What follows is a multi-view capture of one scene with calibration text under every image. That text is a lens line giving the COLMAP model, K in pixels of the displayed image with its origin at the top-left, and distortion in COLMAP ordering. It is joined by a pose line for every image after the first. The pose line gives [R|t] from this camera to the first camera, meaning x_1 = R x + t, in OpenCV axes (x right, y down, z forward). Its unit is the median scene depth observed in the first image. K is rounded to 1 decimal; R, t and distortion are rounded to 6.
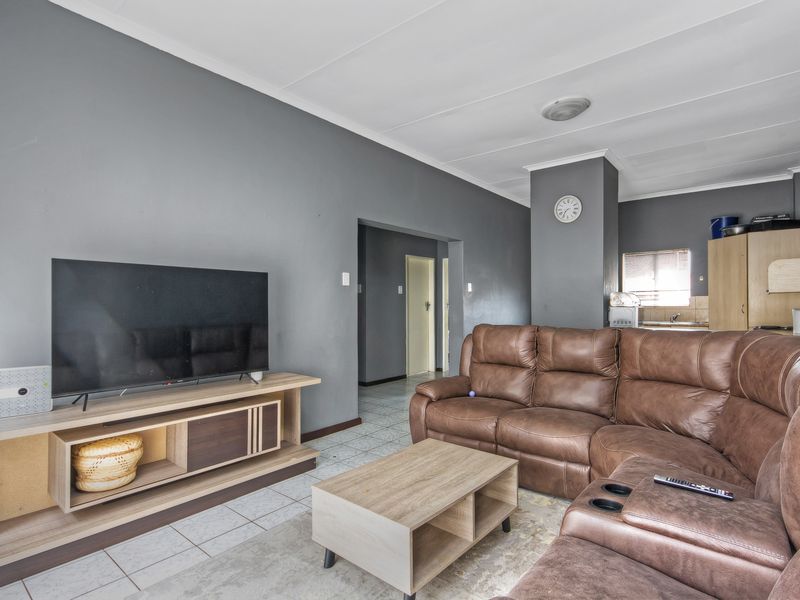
lens RADIAL K [[426.2, 0, 402.2], [0, 426.2, 302.4], [0, 0, 1]] dist [-0.004474, 0.000197]
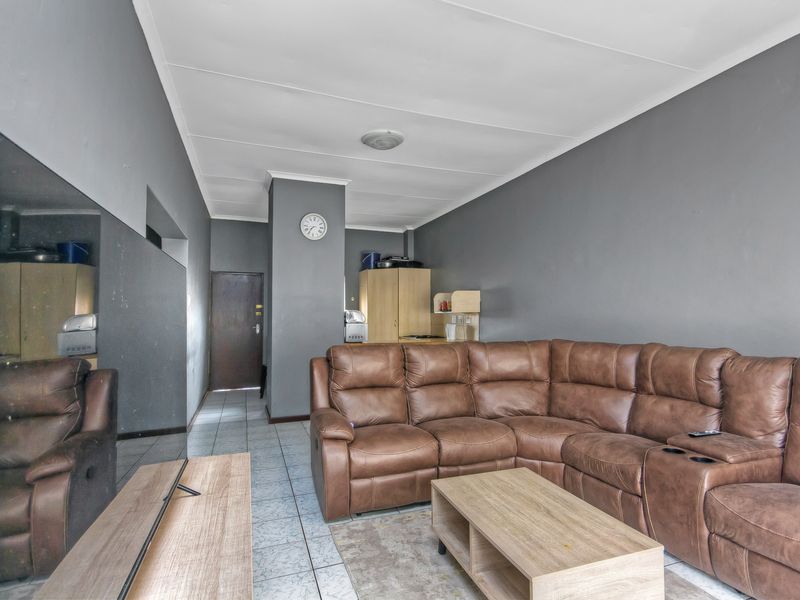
lens RADIAL K [[426.2, 0, 403.8], [0, 426.2, 301.0], [0, 0, 1]] dist [-0.004474, 0.000197]
pose [[0.504020, 0.036868, 0.862905, -0.467252], [-0.007369, 0.999236, -0.038389, -0.007411], [-0.863660, 0.012990, 0.503907, 0.392311]]
